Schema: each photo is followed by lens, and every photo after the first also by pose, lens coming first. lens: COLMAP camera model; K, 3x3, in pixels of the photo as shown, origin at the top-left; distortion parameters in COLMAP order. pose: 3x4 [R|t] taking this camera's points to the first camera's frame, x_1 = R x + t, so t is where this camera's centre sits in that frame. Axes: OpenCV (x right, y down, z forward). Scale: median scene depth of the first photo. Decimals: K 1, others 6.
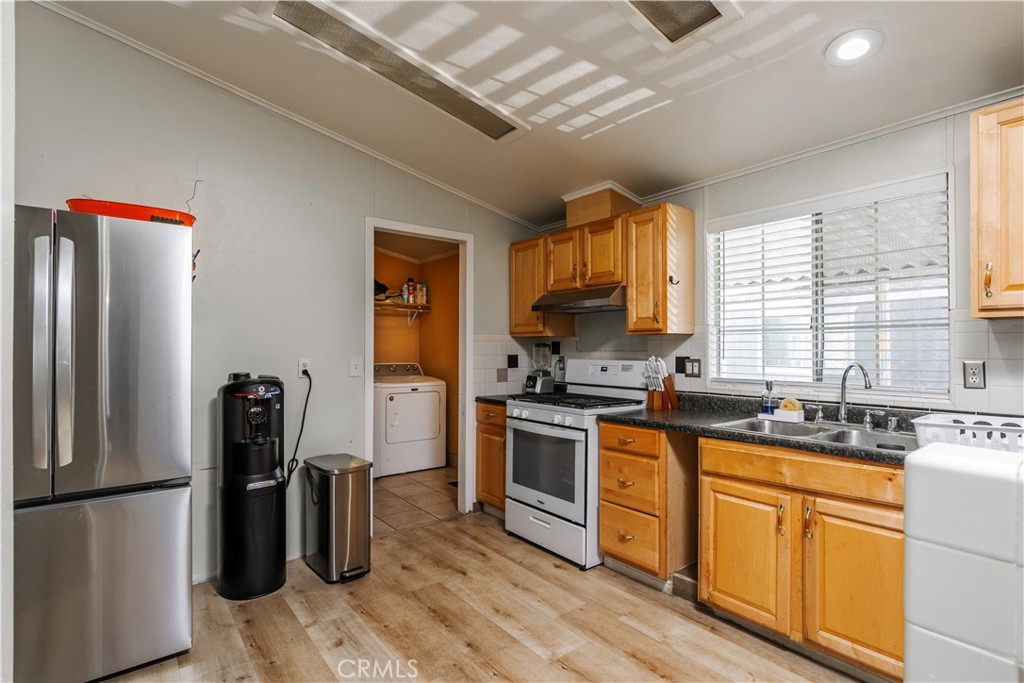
lens RADIAL K [[502.8, 0, 534.8], [0, 502.8, 346.7], [0, 0, 1]] dist [-0.005010, 0.001659]
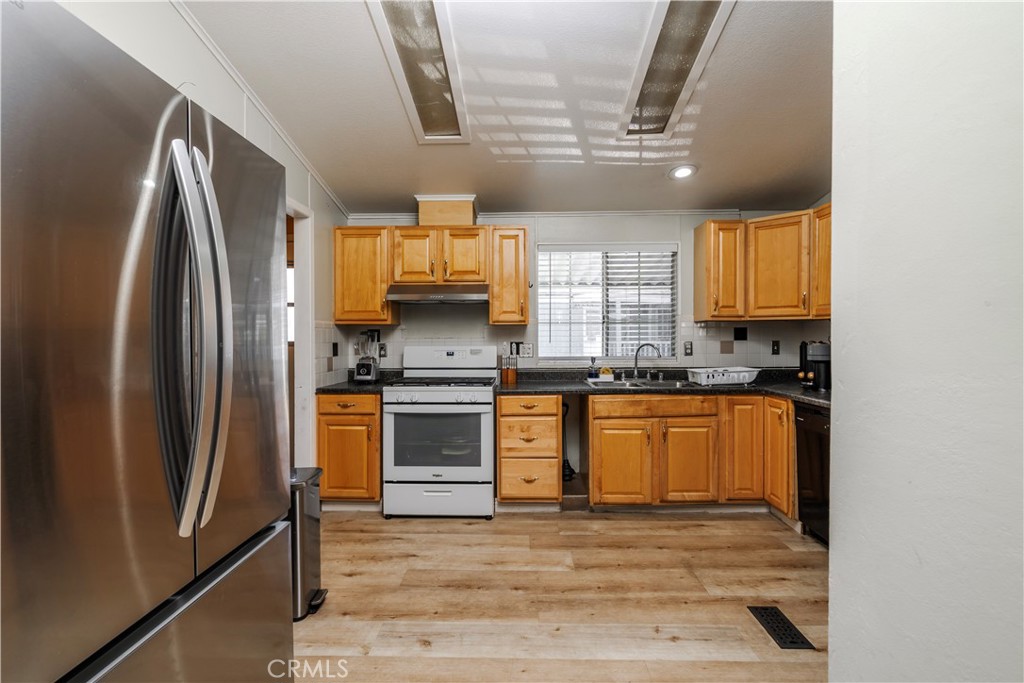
lens RADIAL K [[473.3, 0, 510.3], [0, 473.3, 341.0], [0, 0, 1]] dist [-0.001185, 0.000149]
pose [[0.652434, -0.004545, 0.757832, -0.683790], [-0.000074, 0.999982, 0.006061, 0.009758], [-0.757846, -0.004011, 0.652422, 0.210262]]
